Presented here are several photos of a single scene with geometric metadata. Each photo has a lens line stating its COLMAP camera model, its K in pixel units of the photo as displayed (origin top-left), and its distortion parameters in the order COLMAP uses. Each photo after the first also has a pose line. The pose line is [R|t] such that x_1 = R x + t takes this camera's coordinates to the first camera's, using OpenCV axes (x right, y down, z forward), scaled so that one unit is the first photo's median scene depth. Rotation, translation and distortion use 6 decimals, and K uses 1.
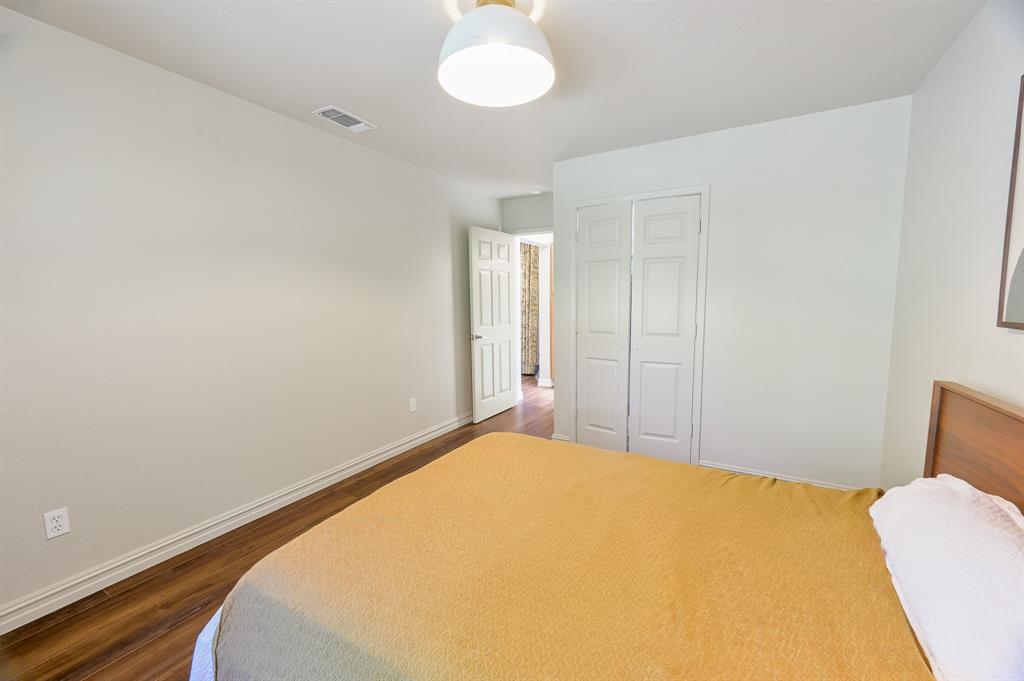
lens RADIAL K [[409.6, 0, 514.8], [0, 409.6, 341.5], [0, 0, 1]] dist [-0.000147, -0.000180]
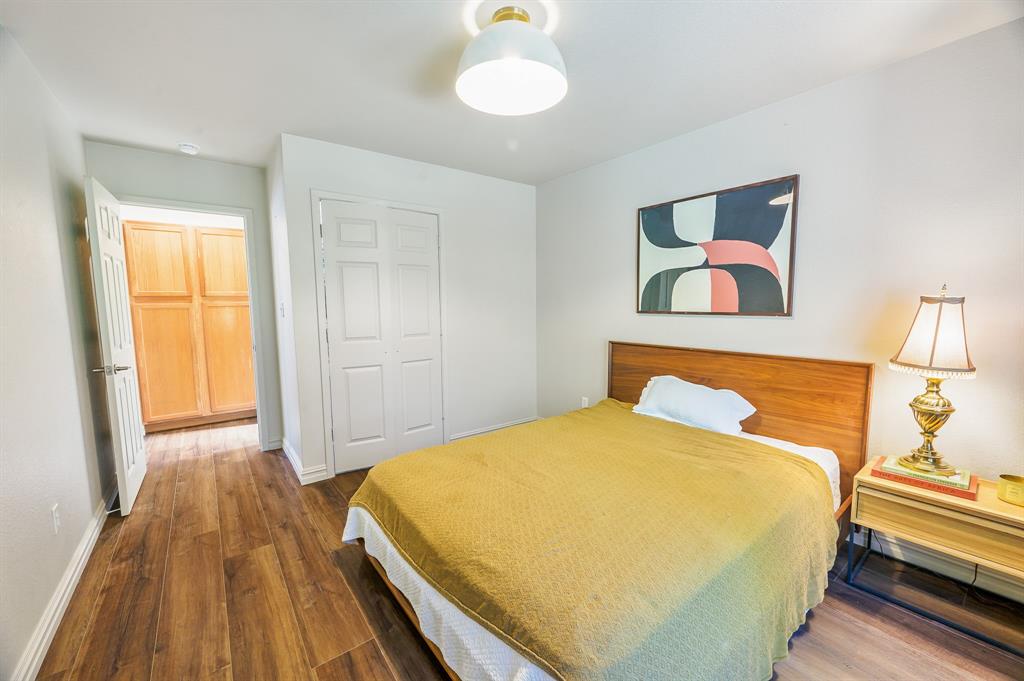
lens RADIAL K [[409.6, 0, 514.8], [0, 409.6, 341.5], [0, 0, 1]] dist [-0.000147, -0.000180]
pose [[0.382751, -0.088690, 0.919584, -0.536328], [0.102220, 0.993335, 0.053257, -0.030204], [-0.918179, 0.073616, 0.389266, 0.319522]]
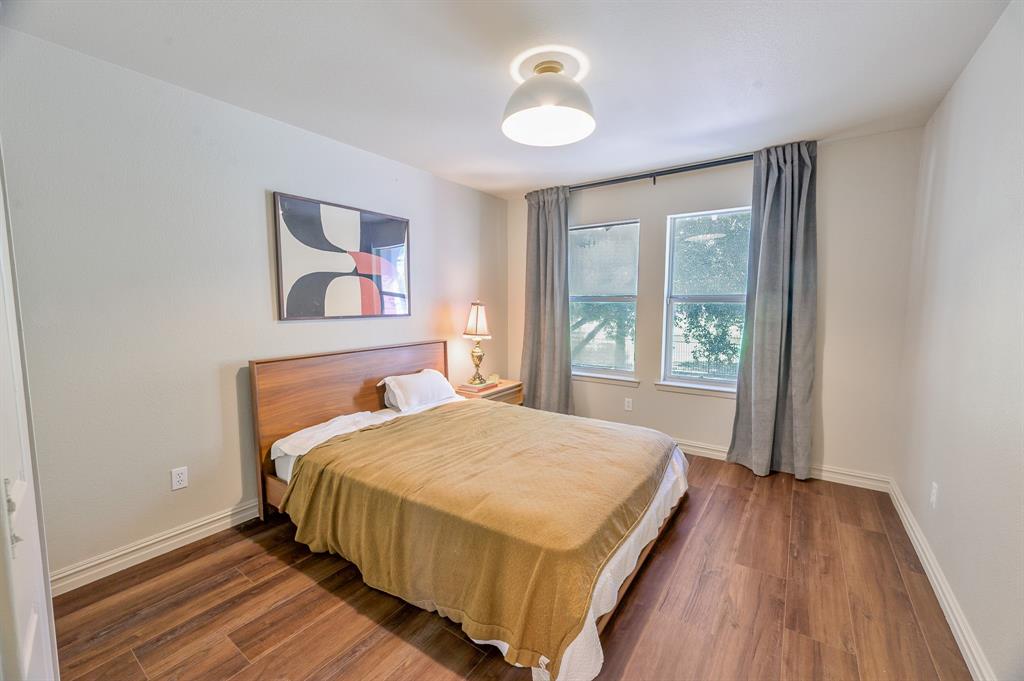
lens RADIAL K [[409.6, 0, 514.8], [0, 409.6, 341.5], [0, 0, 1]] dist [-0.000147, -0.000180]
pose [[-0.995197, 0.004878, 0.097774, -0.038844], [0.024073, 0.980284, 0.196119, -0.122953], [-0.094889, 0.197531, -0.975693, 1.182765]]
